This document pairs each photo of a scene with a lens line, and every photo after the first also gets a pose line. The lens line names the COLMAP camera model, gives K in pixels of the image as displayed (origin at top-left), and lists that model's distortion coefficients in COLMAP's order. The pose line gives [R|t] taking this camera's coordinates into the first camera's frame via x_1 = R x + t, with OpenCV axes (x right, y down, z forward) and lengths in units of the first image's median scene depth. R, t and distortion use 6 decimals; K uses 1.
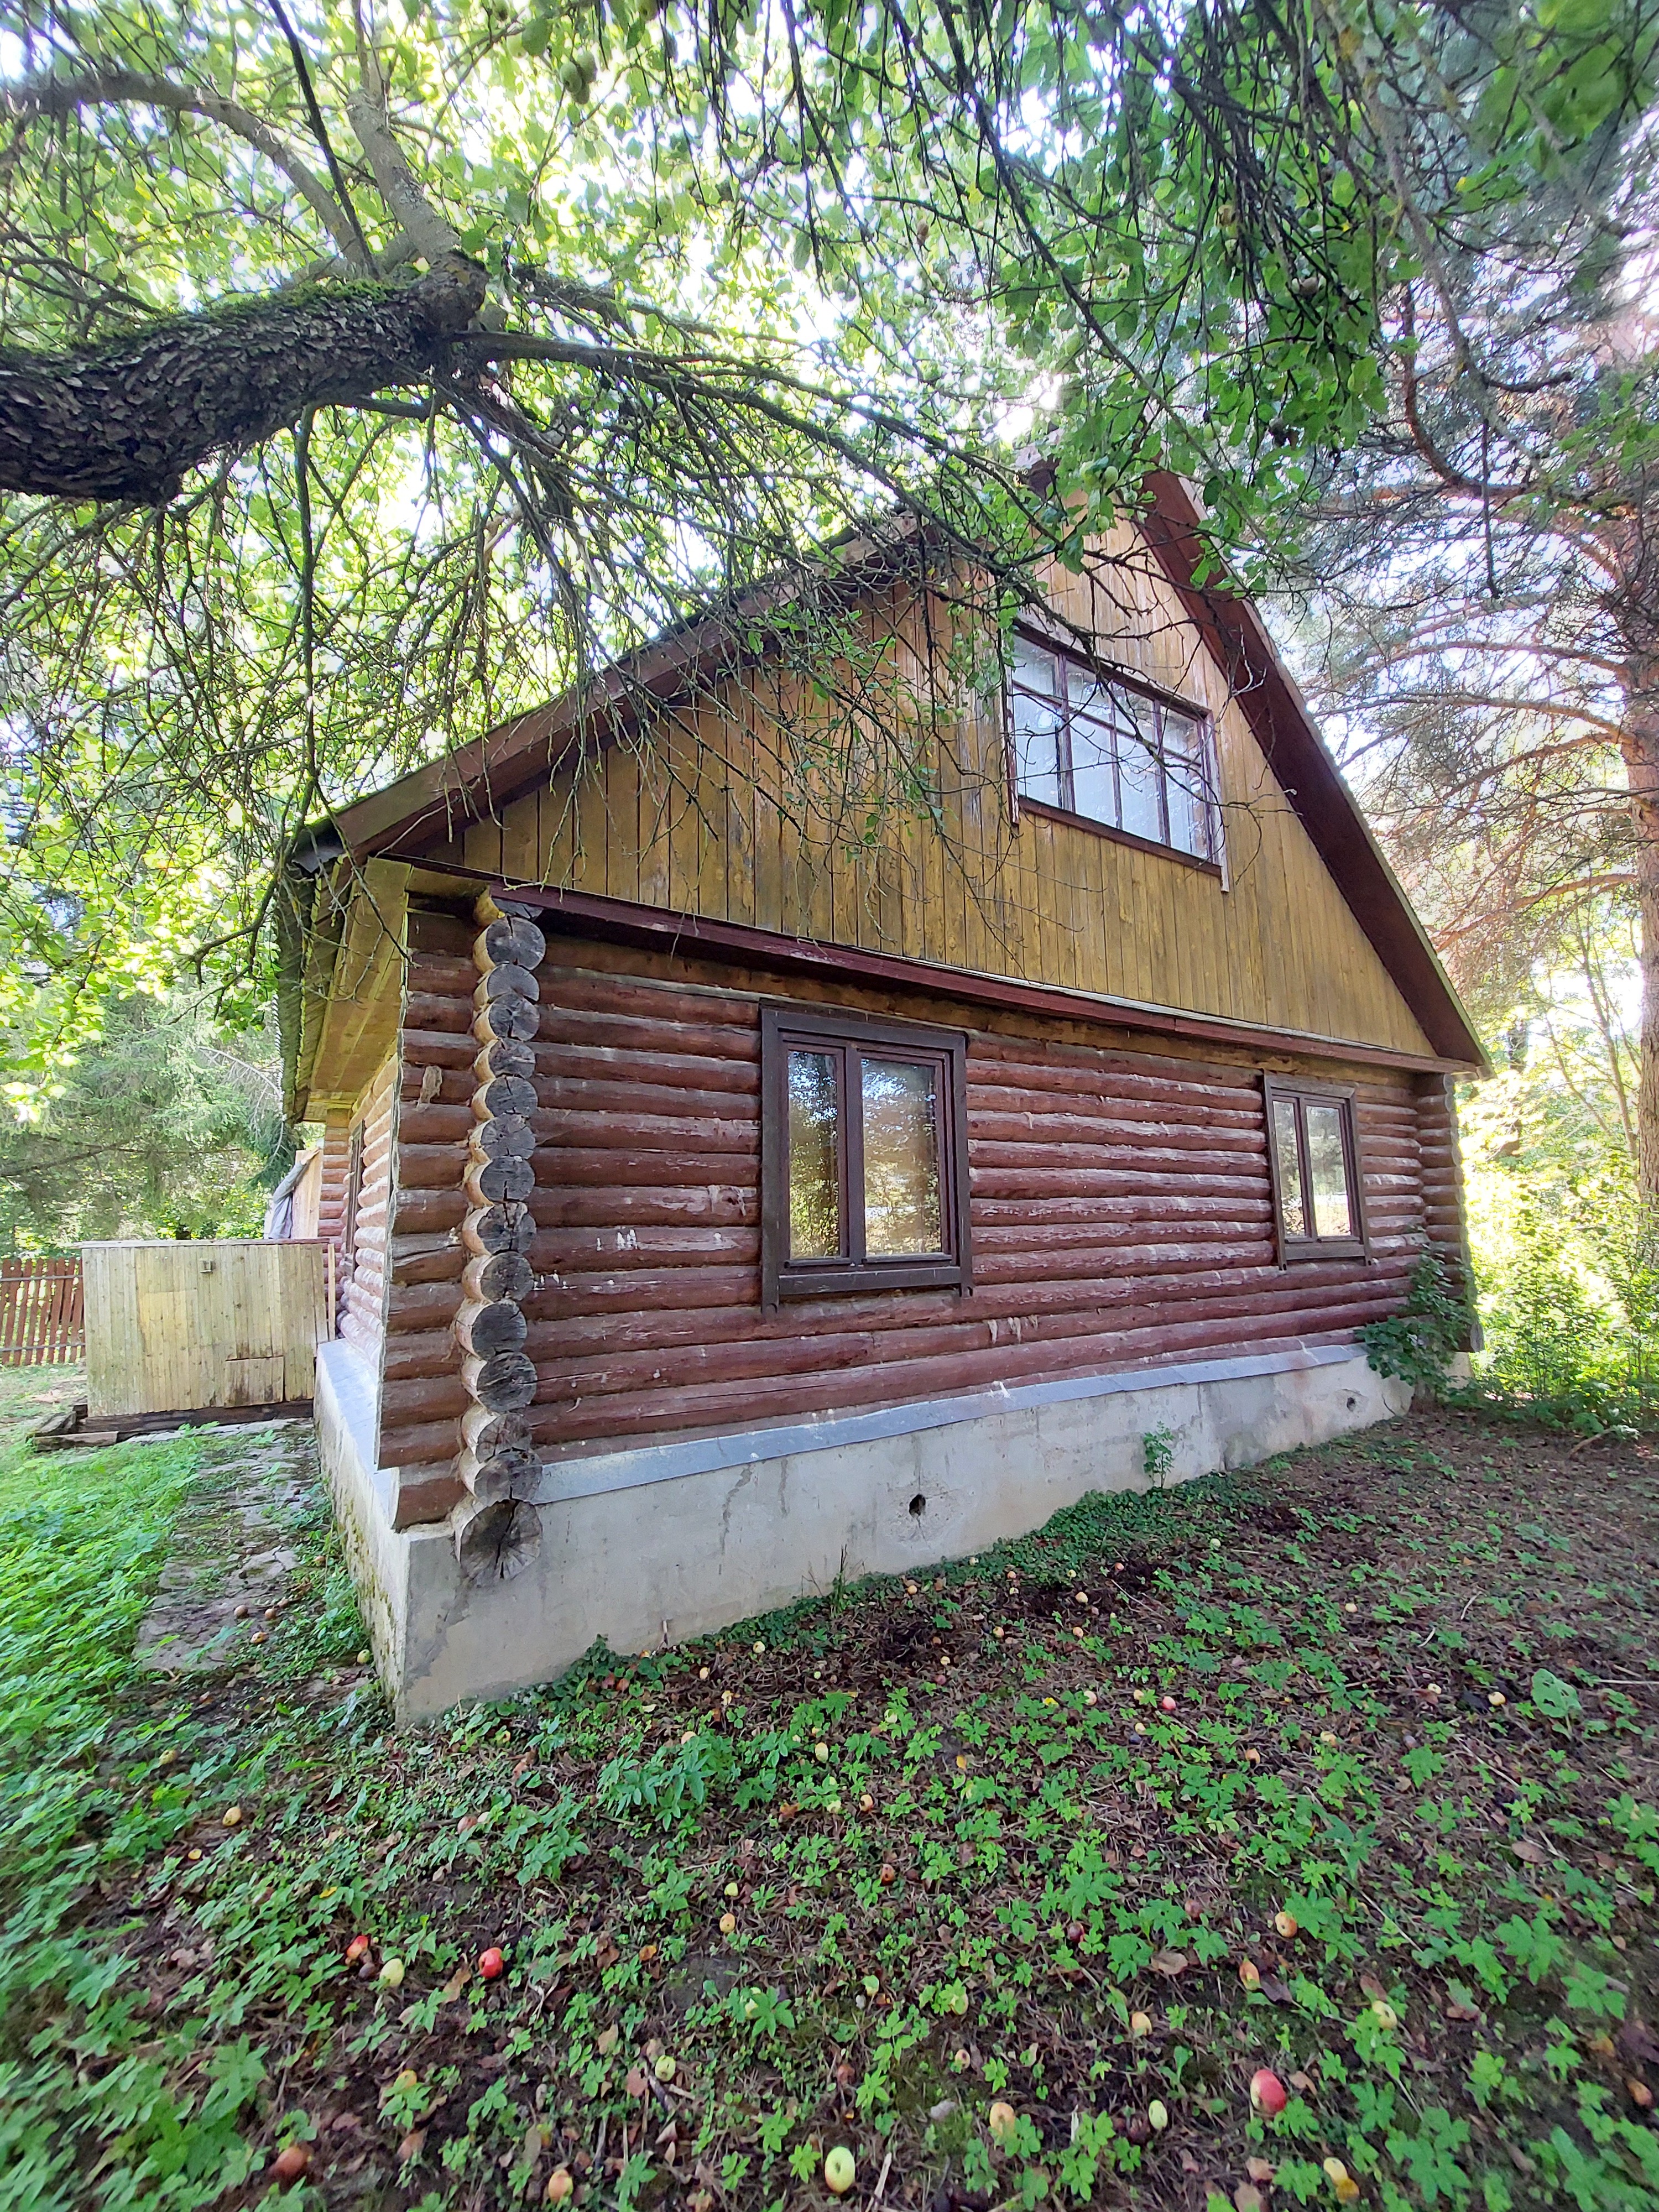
lens RADIAL K [[885.9, 0, 835.1], [0, 885.9, 1106.5], [0, 0, 1]] dist [-0.007889, -0.002125]
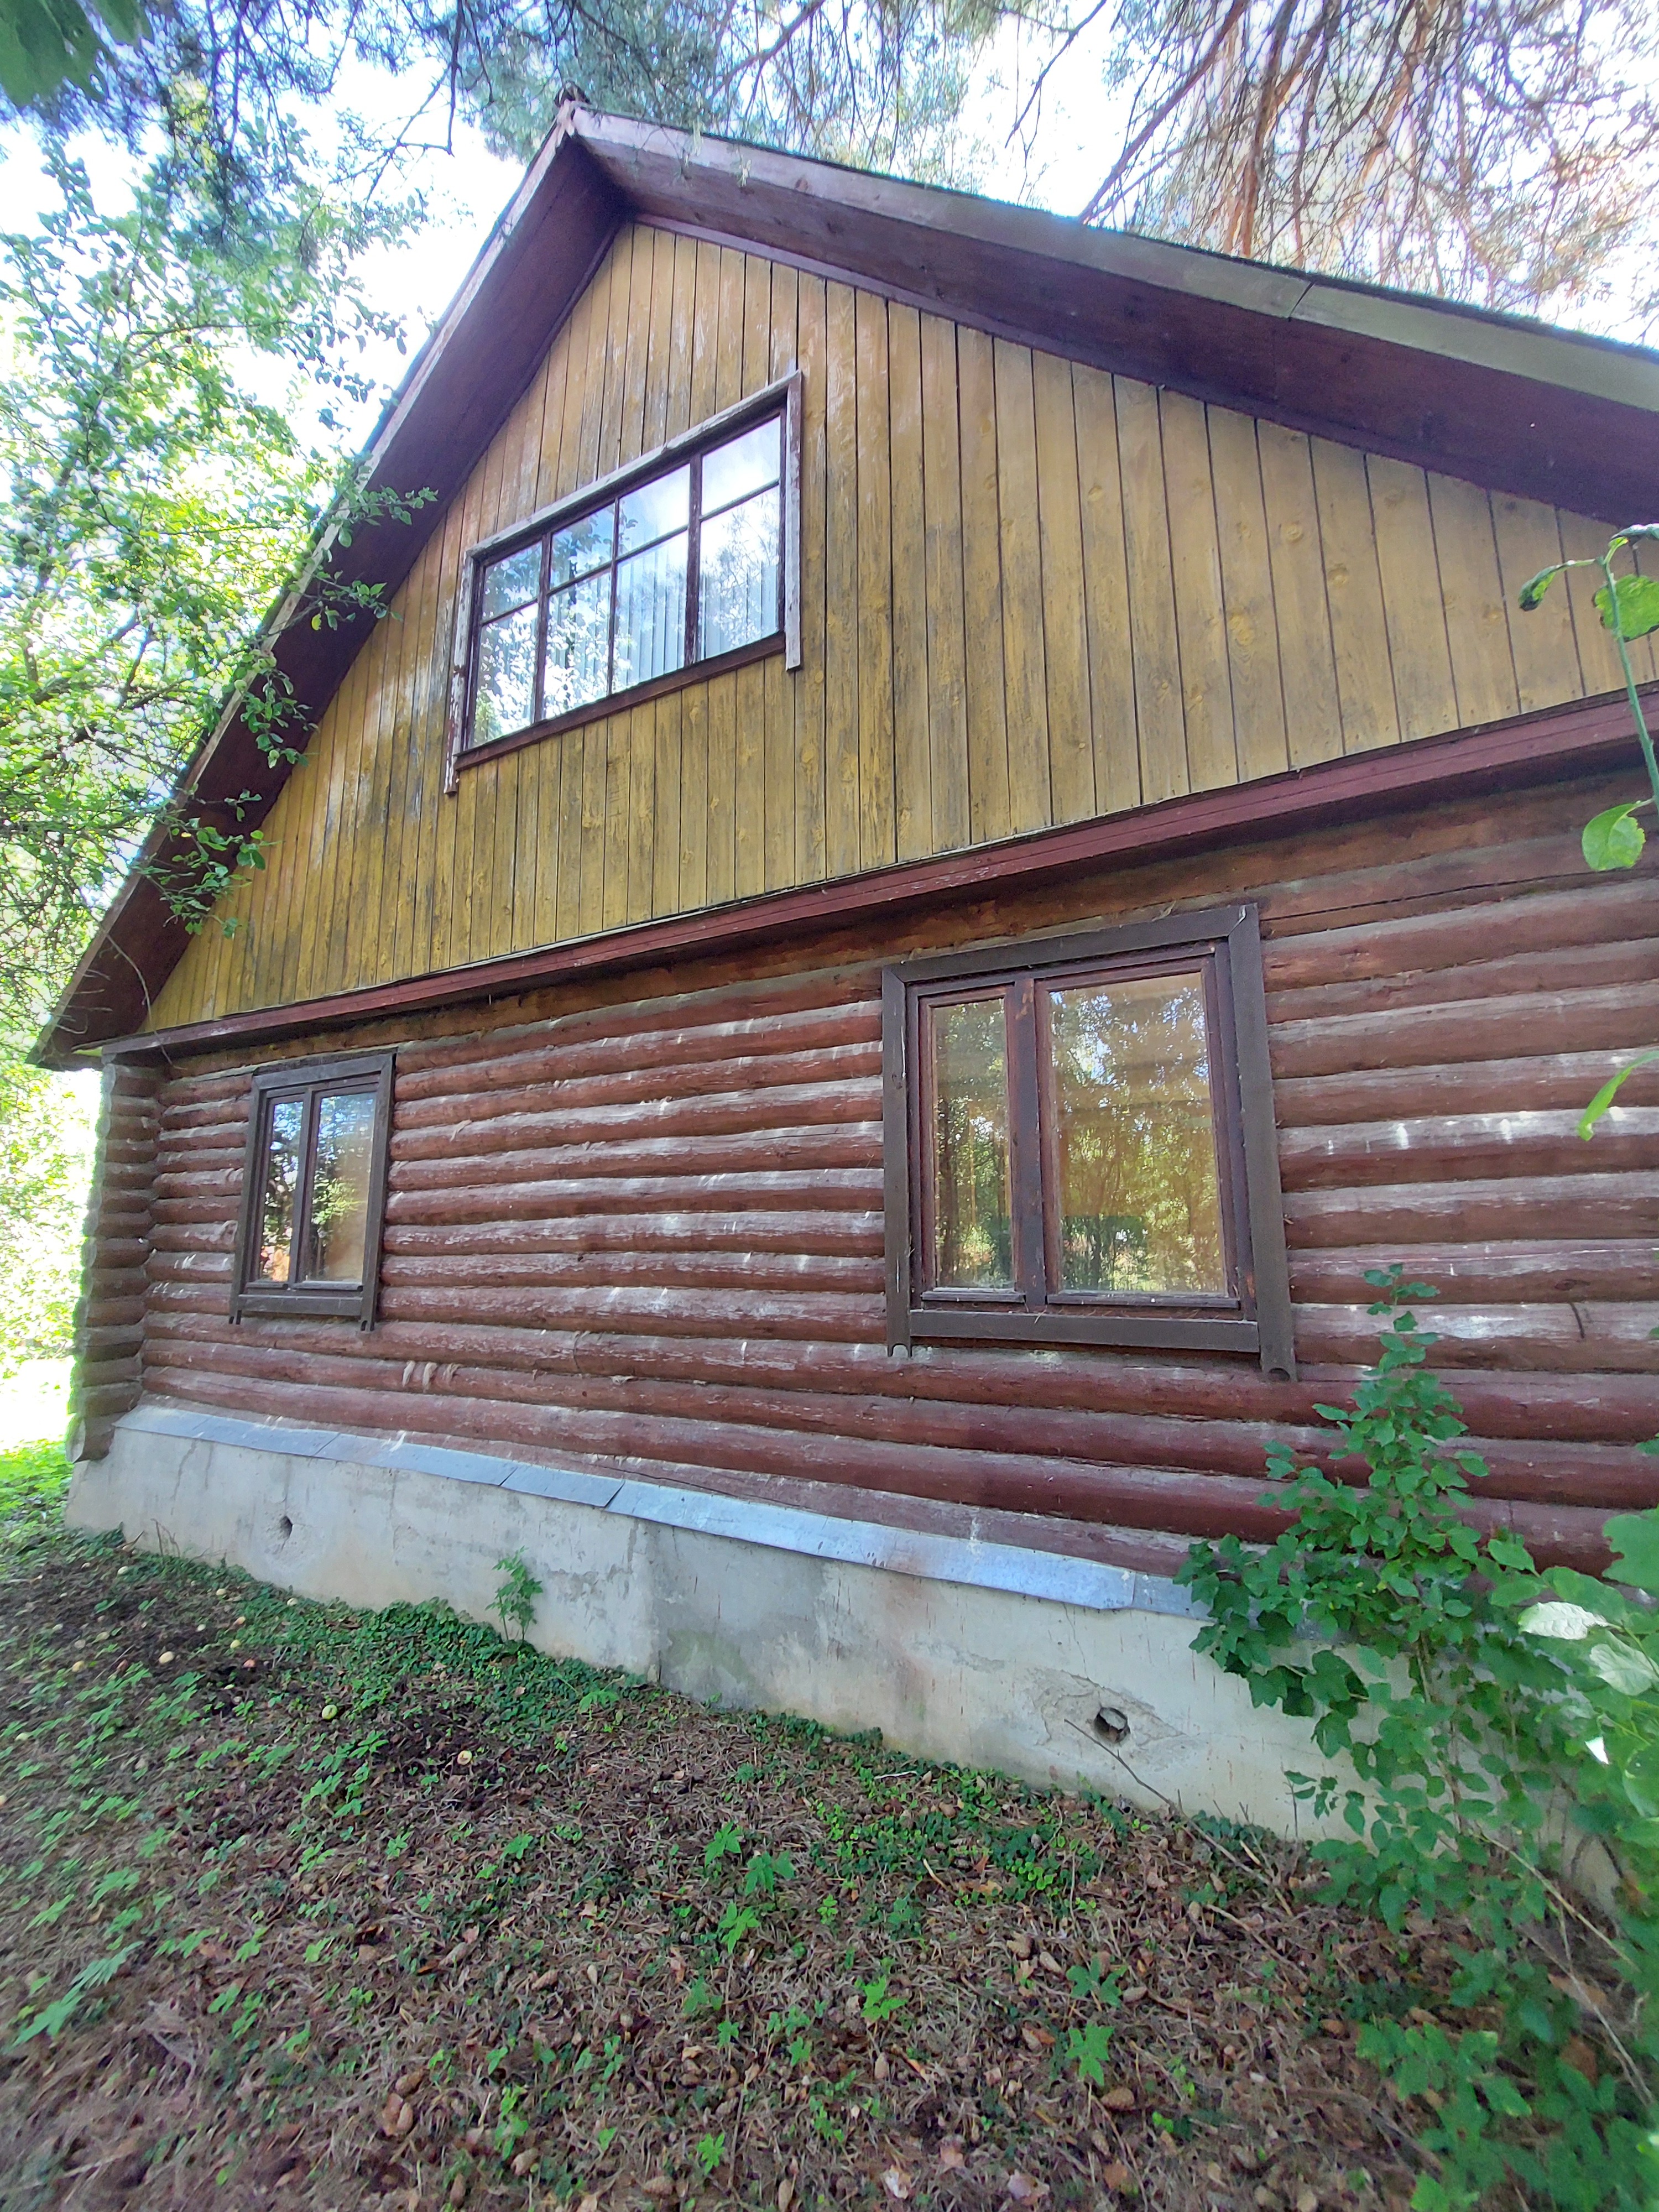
lens RADIAL K [[885.9, 0, 827.7], [0, 885.9, 1109.0], [0, 0, 1]] dist [-0.007889, -0.002125]
pose [[0.478781, -0.123987, -0.869135, 1.063927], [0.119855, 0.989940, -0.075196, 0.095594], [0.869715, -0.068167, 0.488824, 0.850001]]
